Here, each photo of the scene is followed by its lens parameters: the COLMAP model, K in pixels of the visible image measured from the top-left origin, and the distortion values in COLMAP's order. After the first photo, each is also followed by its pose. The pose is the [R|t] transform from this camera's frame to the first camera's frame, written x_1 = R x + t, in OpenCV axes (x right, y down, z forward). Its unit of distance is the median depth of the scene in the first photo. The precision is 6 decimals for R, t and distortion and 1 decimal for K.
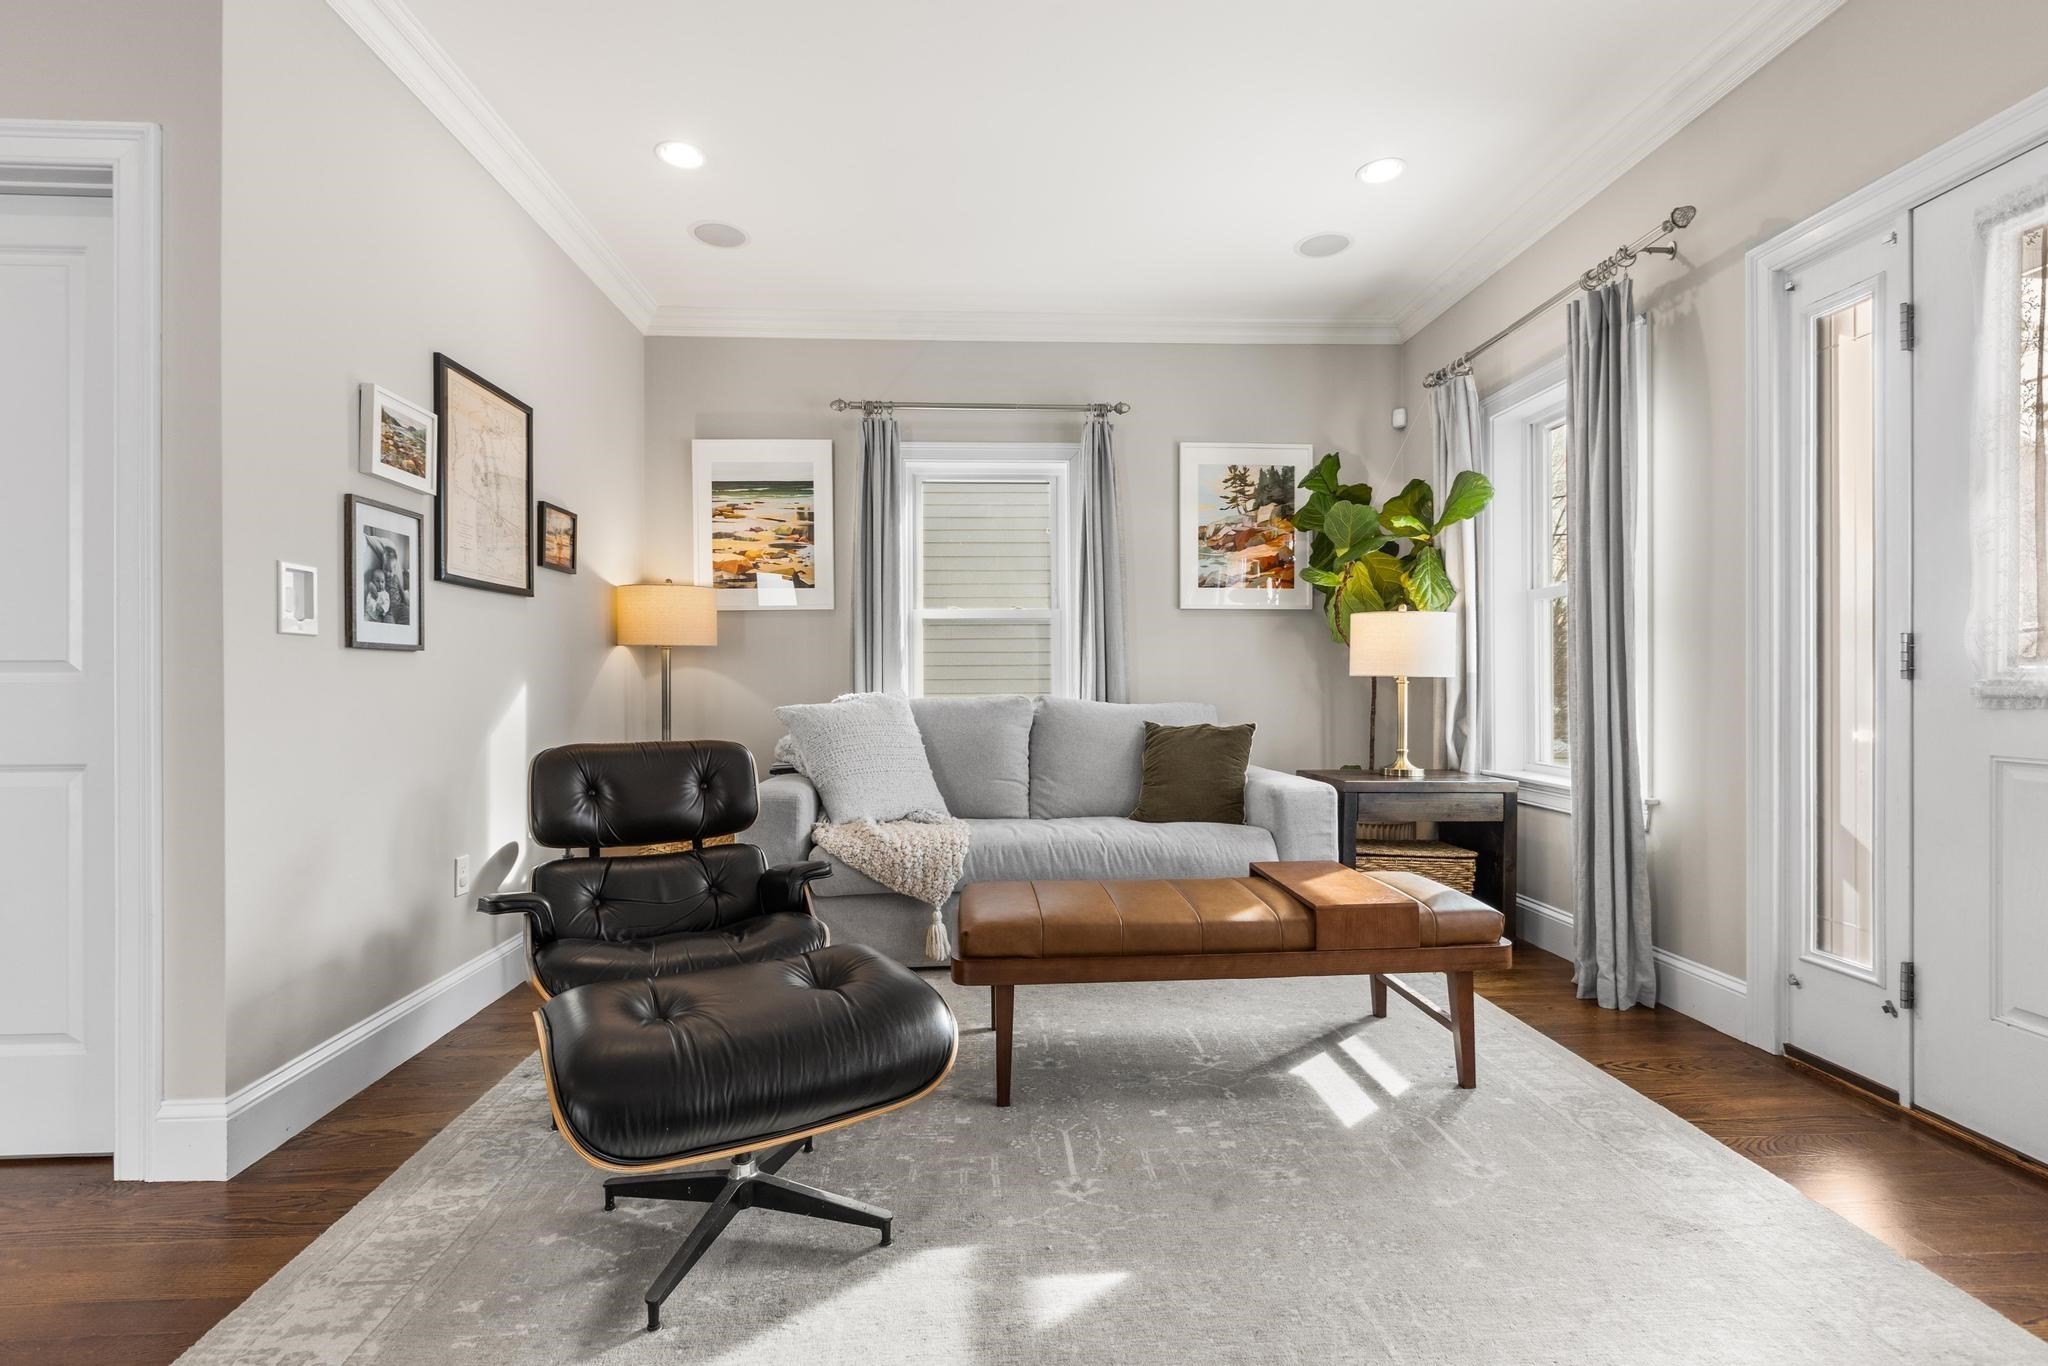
lens RADIAL K [[933.0, 0, 1025.4], [0, 933.0, 678.2], [0, 0, 1]] dist [0.000051, -0.000024]
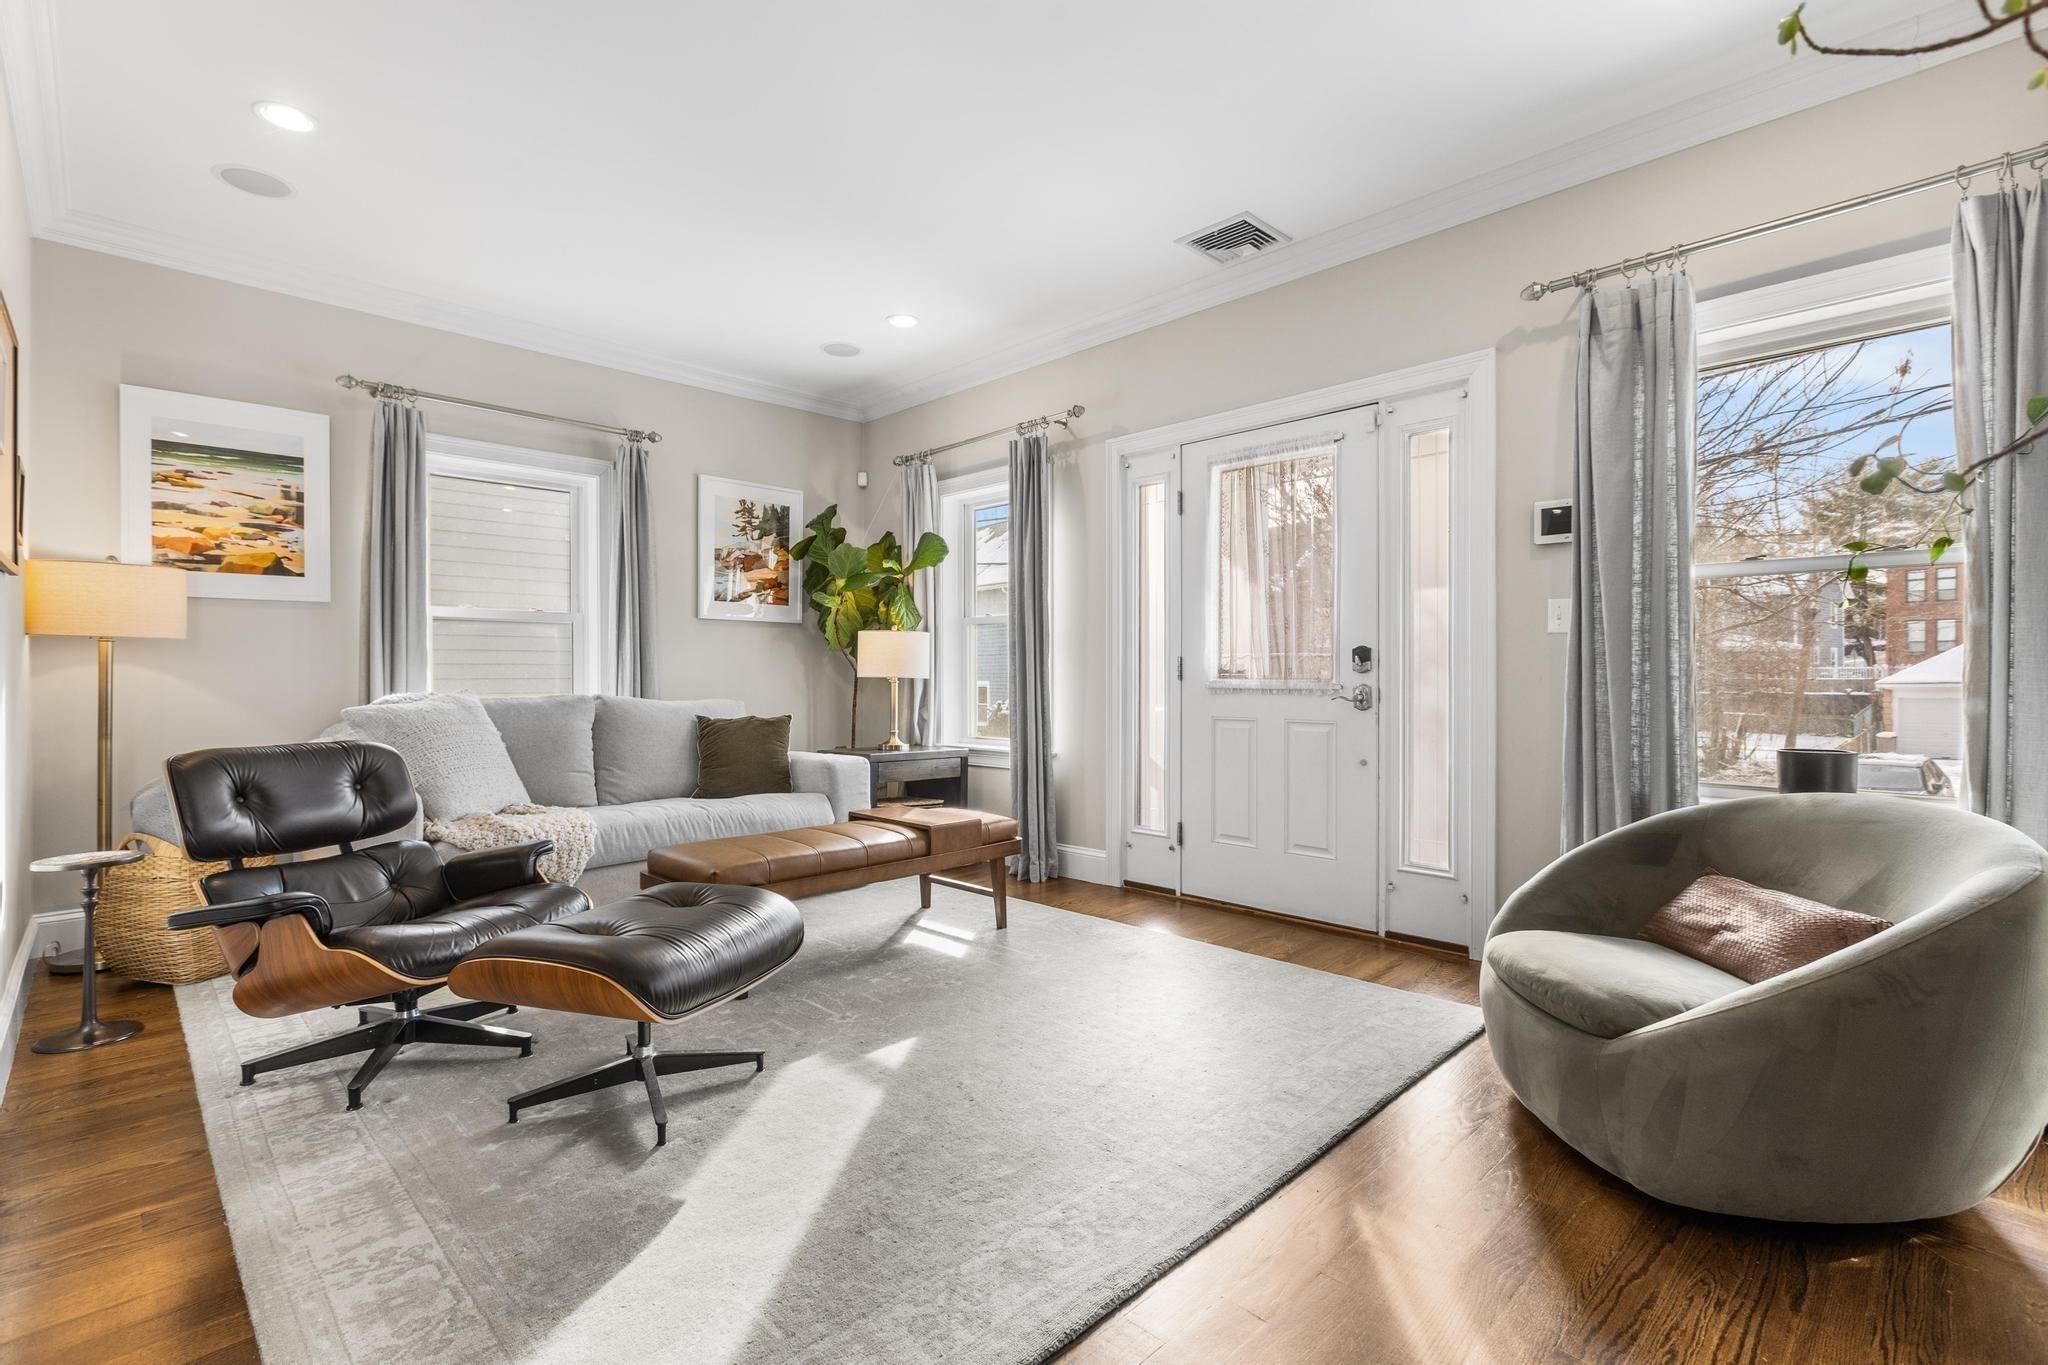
lens RADIAL K [[933.0, 0, 1025.4], [0, 933.0, 677.7], [0, 0, 1]] dist [0.000051, -0.000024]
pose [[0.749612, 0.003374, 0.661869, -0.345817], [-0.002809, 0.999994, -0.001917, 0.000024], [-0.661872, -0.000422, 0.749617, -0.153203]]
